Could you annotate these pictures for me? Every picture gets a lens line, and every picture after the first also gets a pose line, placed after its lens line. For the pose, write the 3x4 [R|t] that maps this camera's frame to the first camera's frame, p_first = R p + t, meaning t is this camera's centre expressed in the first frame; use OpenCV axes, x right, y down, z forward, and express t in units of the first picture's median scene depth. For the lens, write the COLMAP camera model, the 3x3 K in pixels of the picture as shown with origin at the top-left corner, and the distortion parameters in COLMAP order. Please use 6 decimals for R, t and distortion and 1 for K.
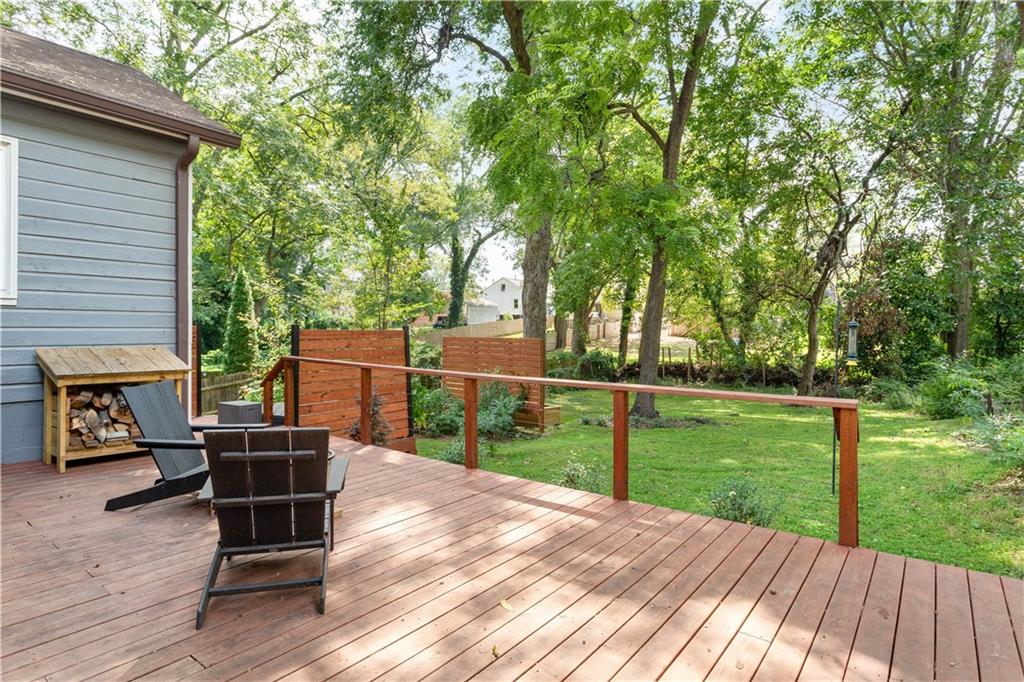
lens RADIAL K [[568.8, 0, 512.4], [0, 568.8, 340.9], [0, 0, 1]] dist [0.003635, 0.000268]
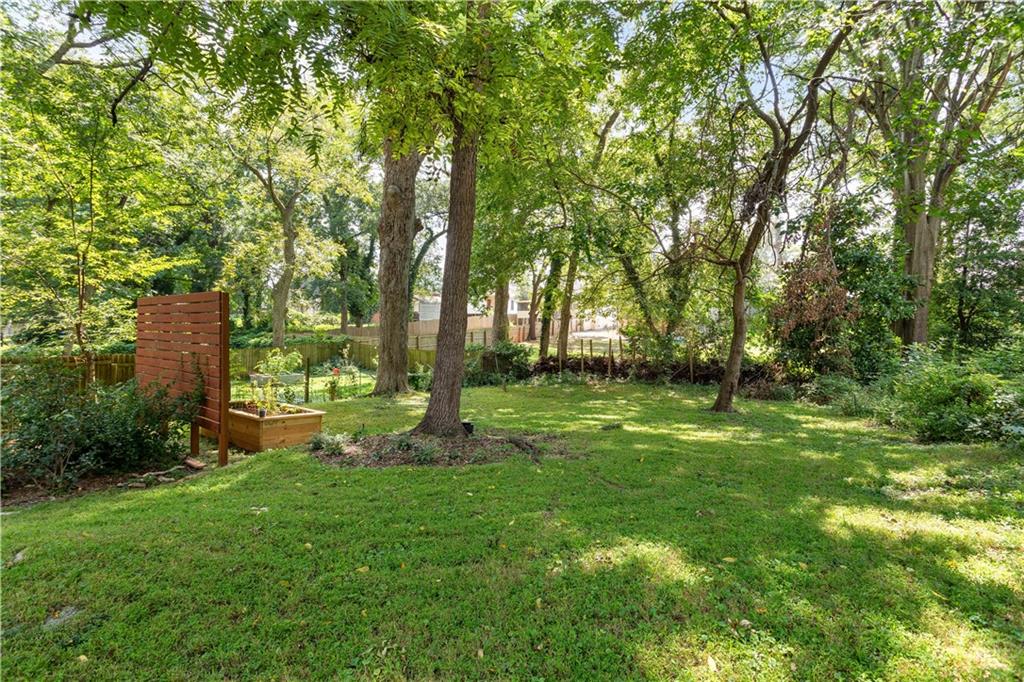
lens RADIAL K [[498.4, 0, 511.4], [0, 498.4, 339.9], [0, 0, 1]] dist [0.000377, 0.000125]
pose [[0.999644, 0.009411, 0.024953, 0.164197], [-0.009276, 0.999942, -0.005518, 0.021712], [-0.025004, 0.005285, 0.999673, 0.274621]]
